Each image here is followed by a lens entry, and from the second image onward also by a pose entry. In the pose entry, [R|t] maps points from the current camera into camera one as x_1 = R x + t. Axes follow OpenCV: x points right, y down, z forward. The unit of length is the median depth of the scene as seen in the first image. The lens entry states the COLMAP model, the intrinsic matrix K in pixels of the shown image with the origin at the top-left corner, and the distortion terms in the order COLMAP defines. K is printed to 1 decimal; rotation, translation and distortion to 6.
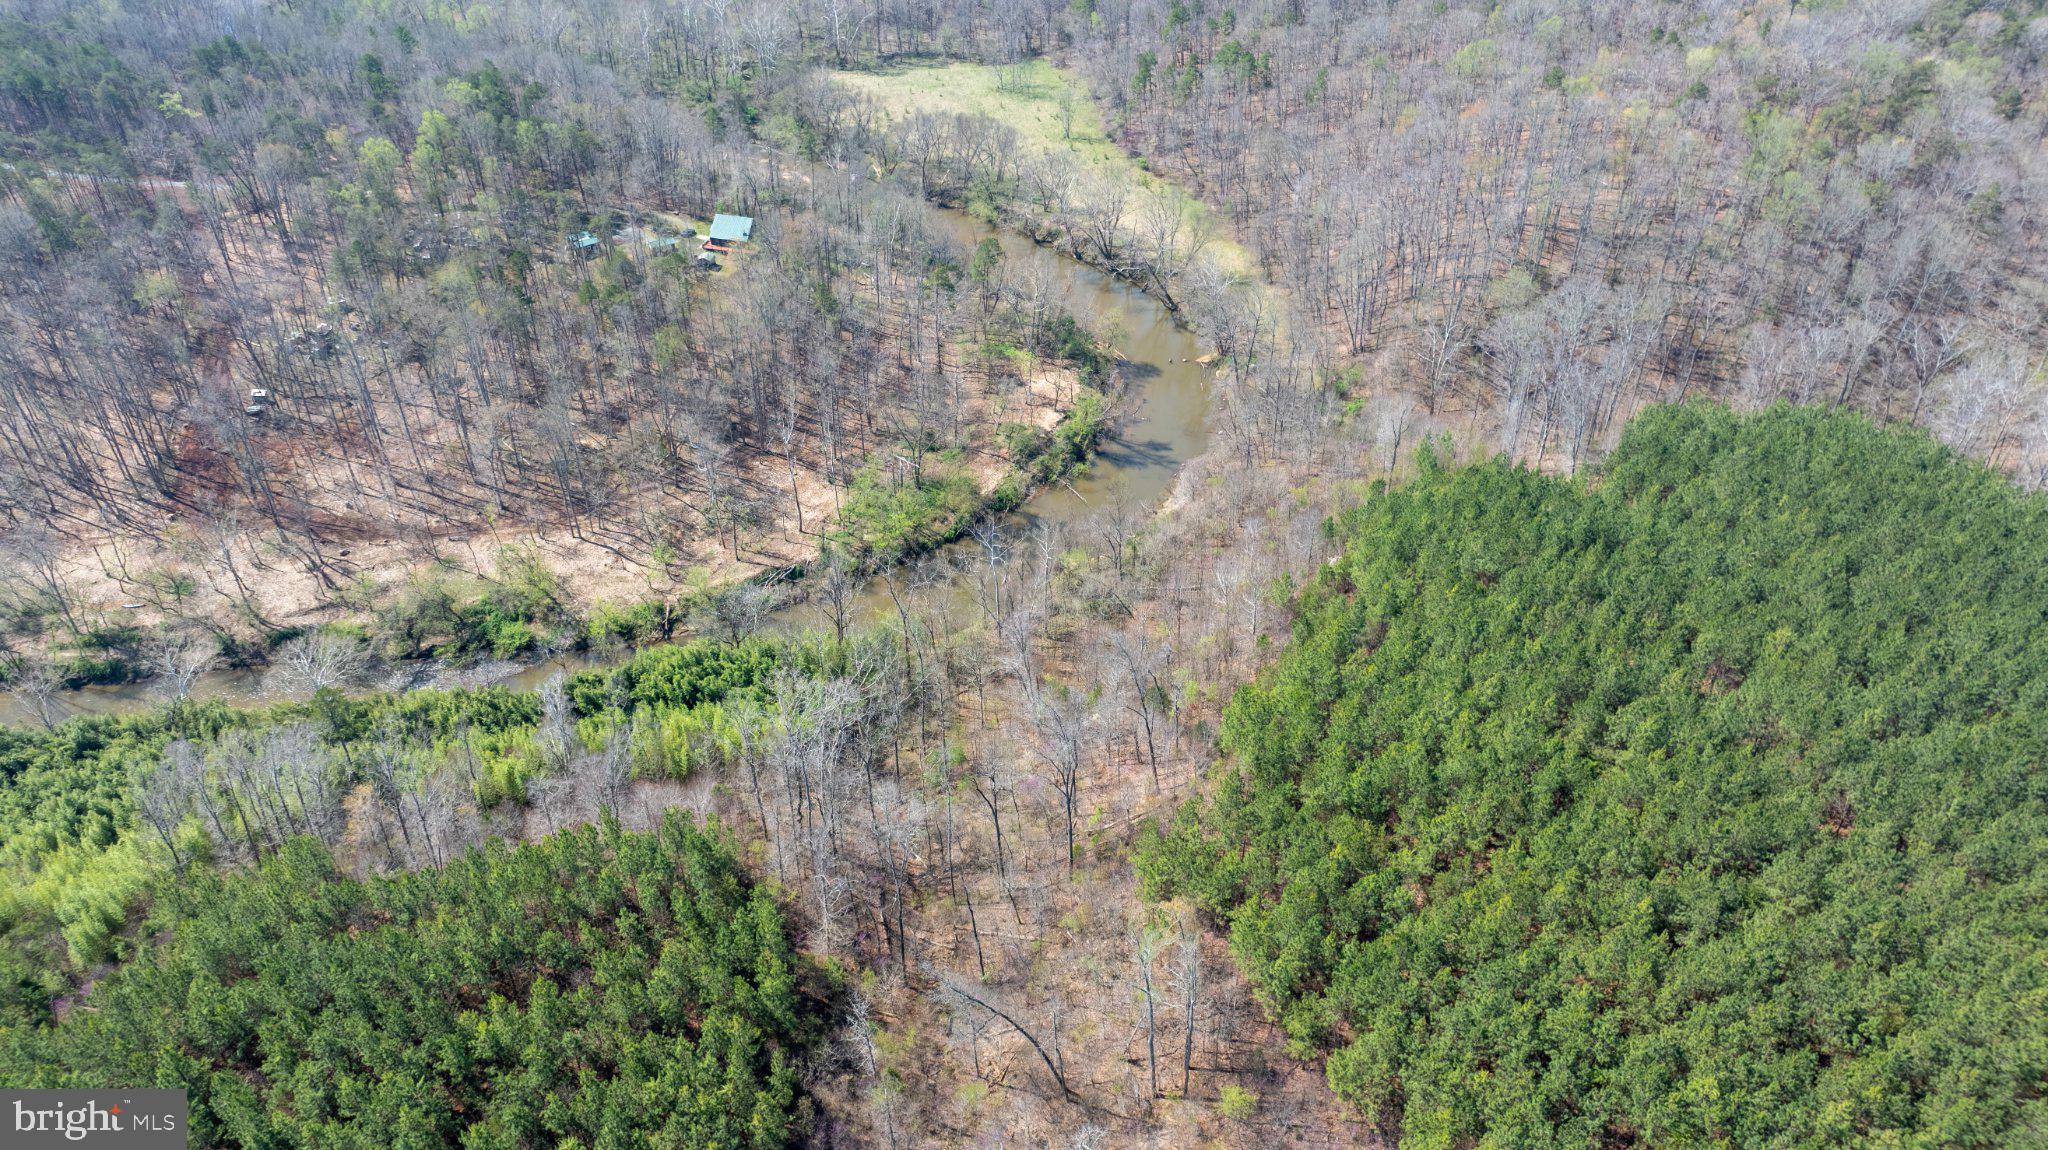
lens RADIAL K [[1443.1, 0, 1024.0], [0, 1443.1, 575.0], [0, 0, 1]] dist [-0.032410, 0.043348]
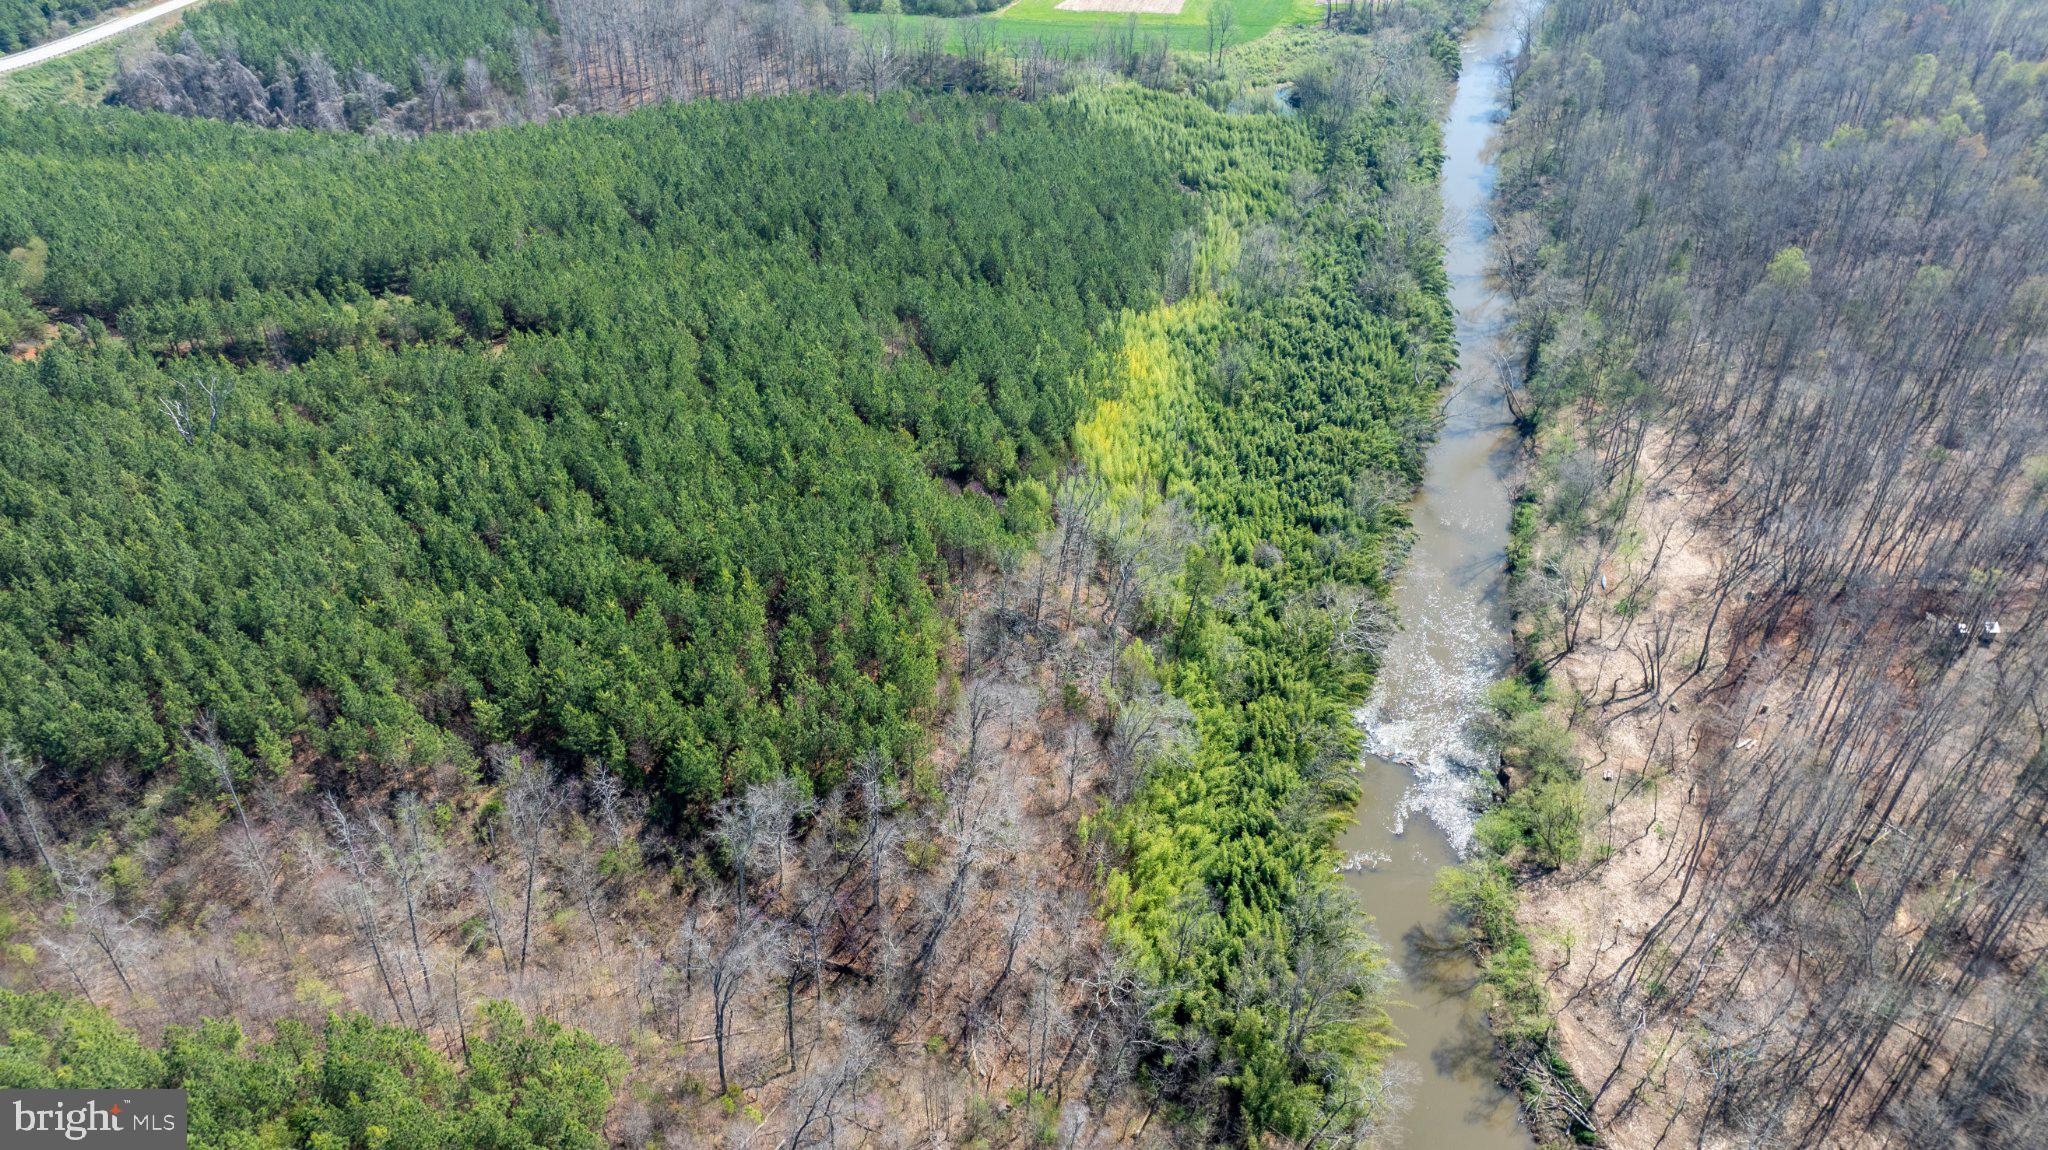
lens RADIAL K [[1439.1, 0, 1024.0], [0, 1439.1, 575.0], [0, 0, 1]] dist [-0.025909, 0.005020]
pose [[-0.422349, 0.541019, -0.727268, 0.263591], [-0.525189, 0.507883, 0.682812, -0.403630], [0.738781, 0.670338, 0.069633, 0.527489]]
